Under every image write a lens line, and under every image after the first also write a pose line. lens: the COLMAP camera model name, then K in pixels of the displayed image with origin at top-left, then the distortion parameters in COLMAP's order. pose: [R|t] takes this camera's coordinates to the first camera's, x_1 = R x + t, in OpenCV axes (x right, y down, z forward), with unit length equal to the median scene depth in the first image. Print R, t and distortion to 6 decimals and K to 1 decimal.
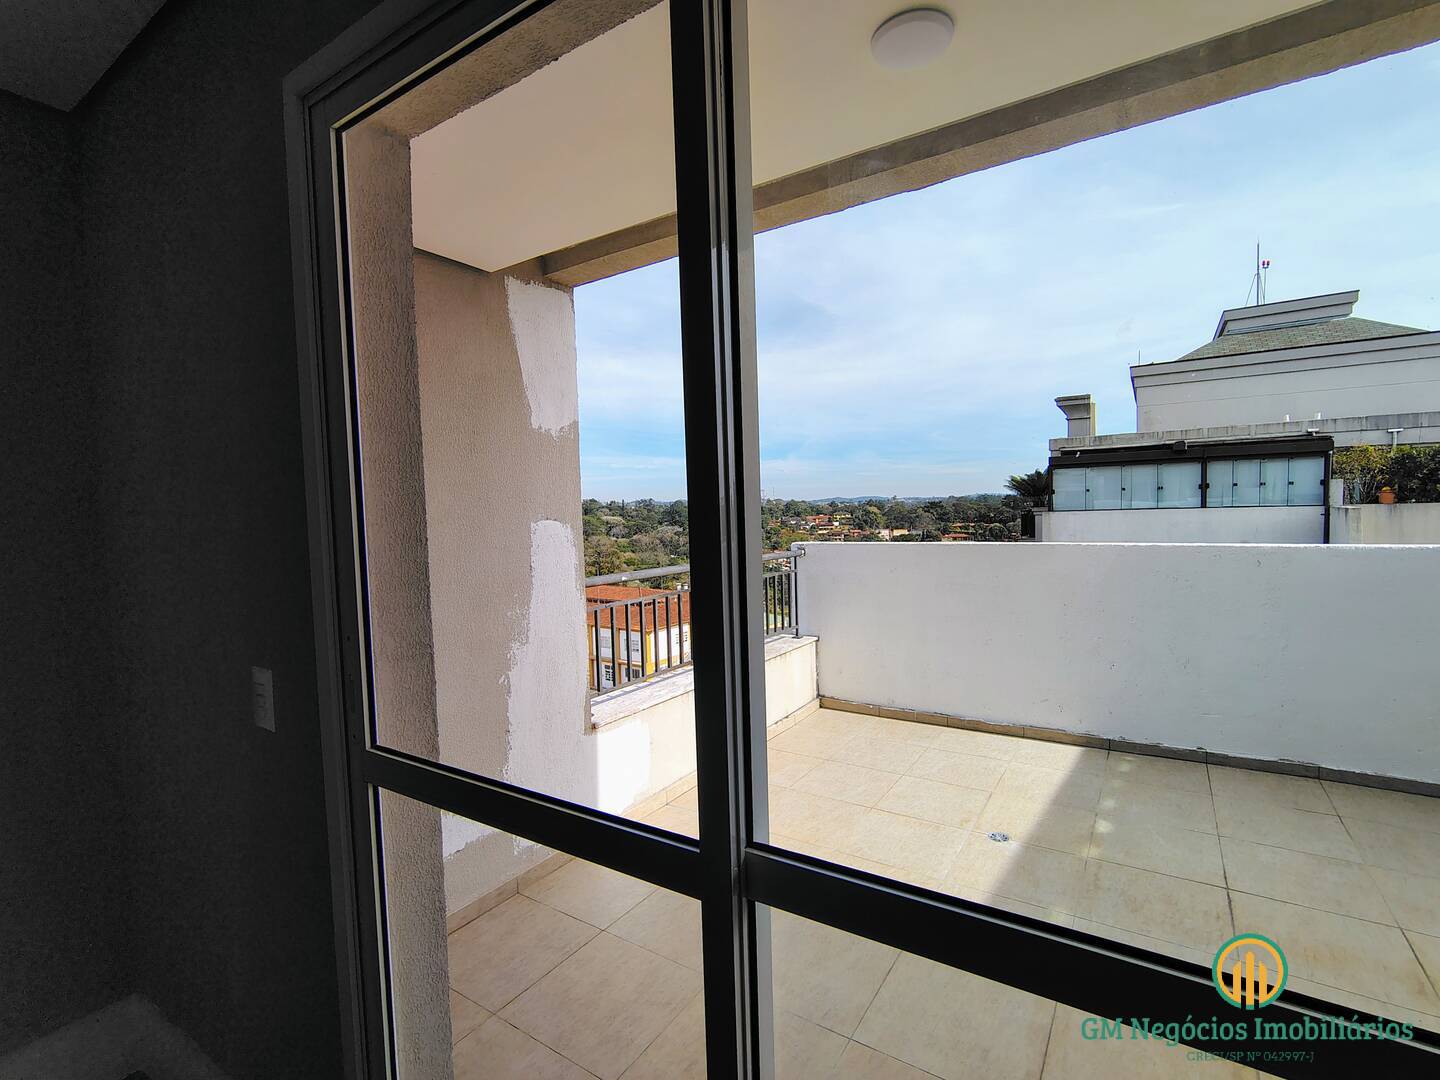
lens RADIAL K [[672.5, 0, 722.5], [0, 672.5, 544.1], [0, 0, 1]] dist [-0.015519, 0.010335]
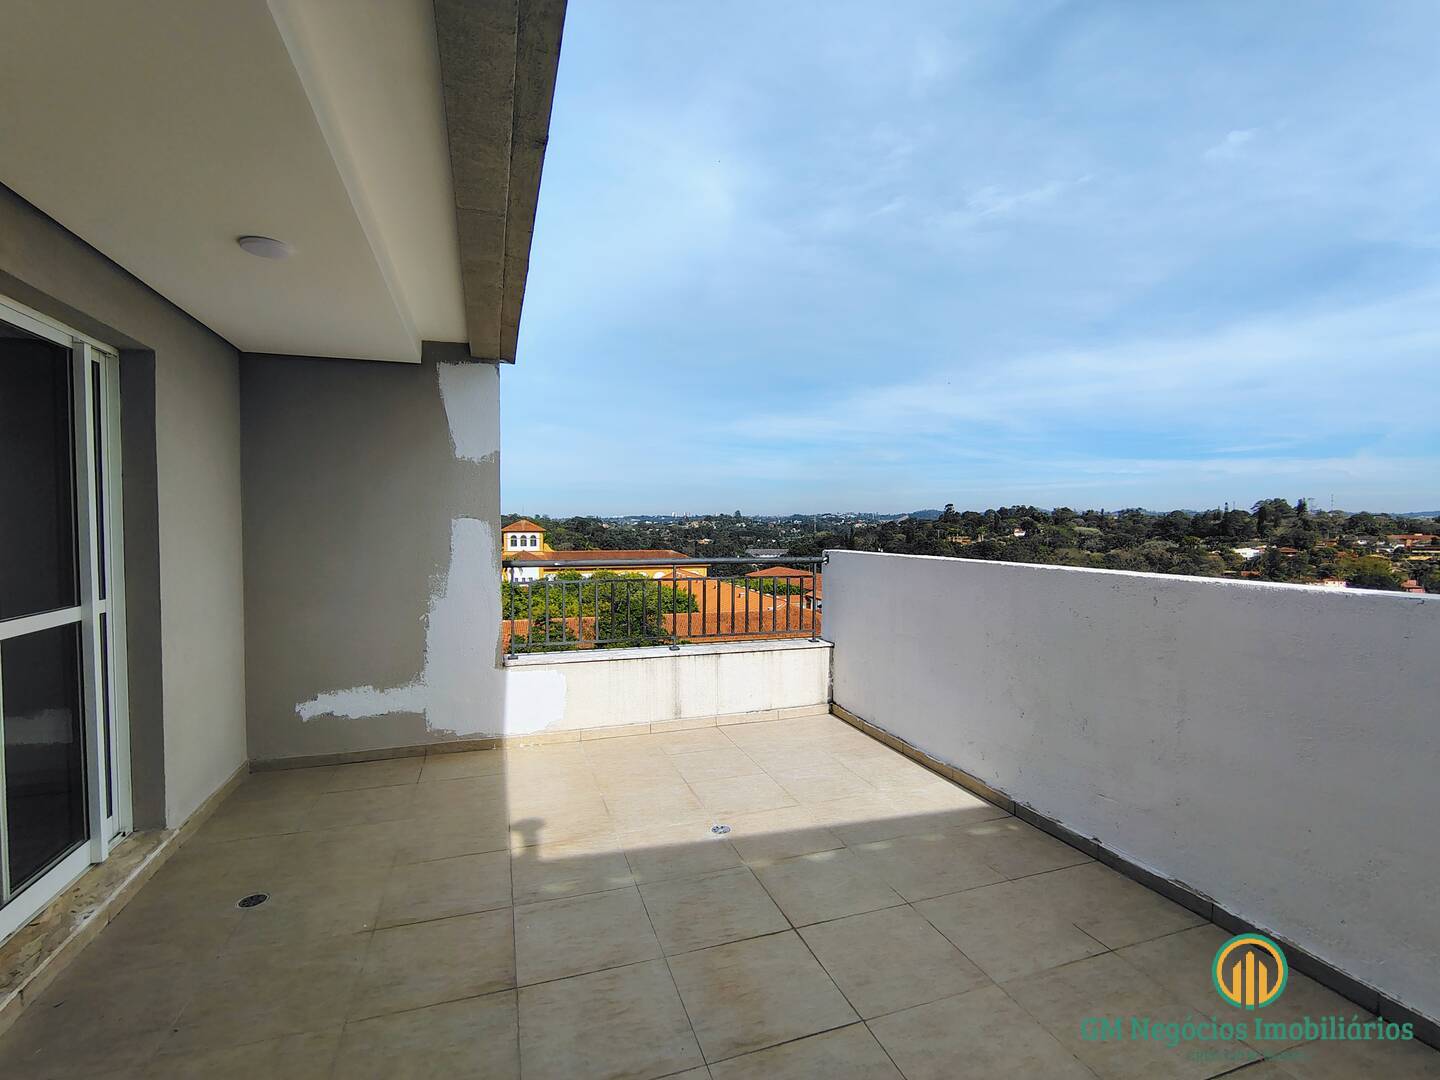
lens RADIAL K [[672.5, 0, 722.5], [0, 672.5, 544.1], [0, 0, 1]] dist [-0.015519, 0.010335]
pose [[0.783273, 0.044164, -0.620107, 0.646511], [-0.051015, 0.998676, 0.006688, -0.009807], [0.619581, 0.026396, 0.784488, 0.101791]]
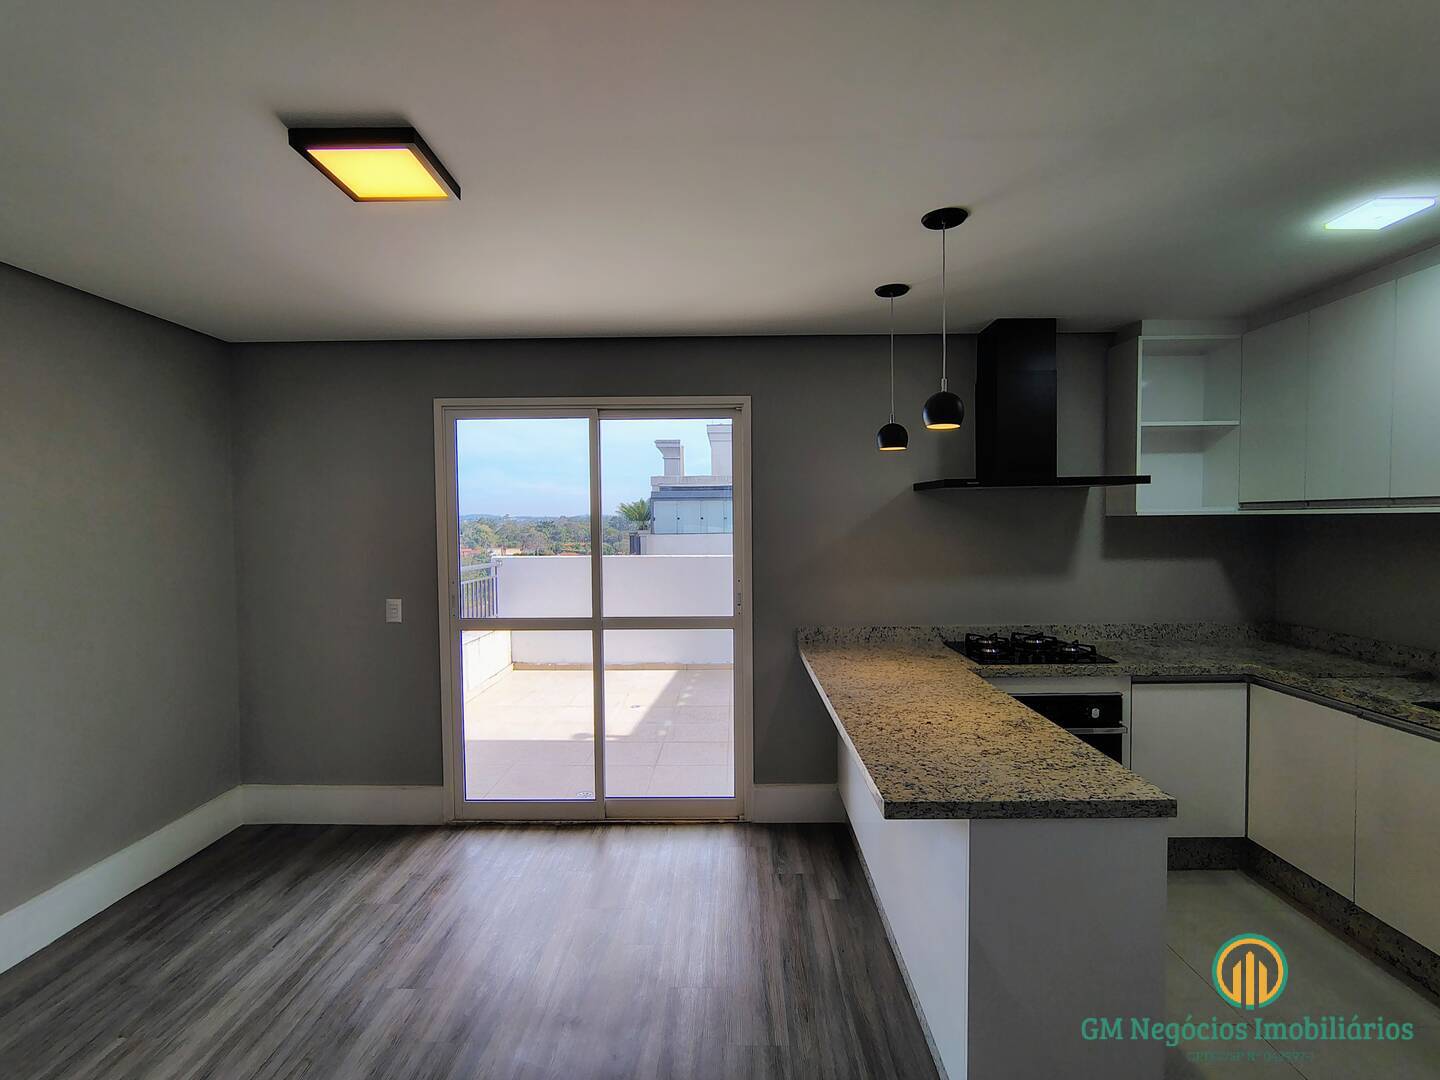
lens RADIAL K [[672.5, 0, 722.5], [0, 672.5, 544.1], [0, 0, 1]] dist [-0.015519, 0.010335]
pose [[0.846392, 0.006202, 0.532525, -0.252768], [0.008918, 0.999627, -0.025817, 0.012655], [-0.532486, 0.026600, 0.846021, -0.486470]]
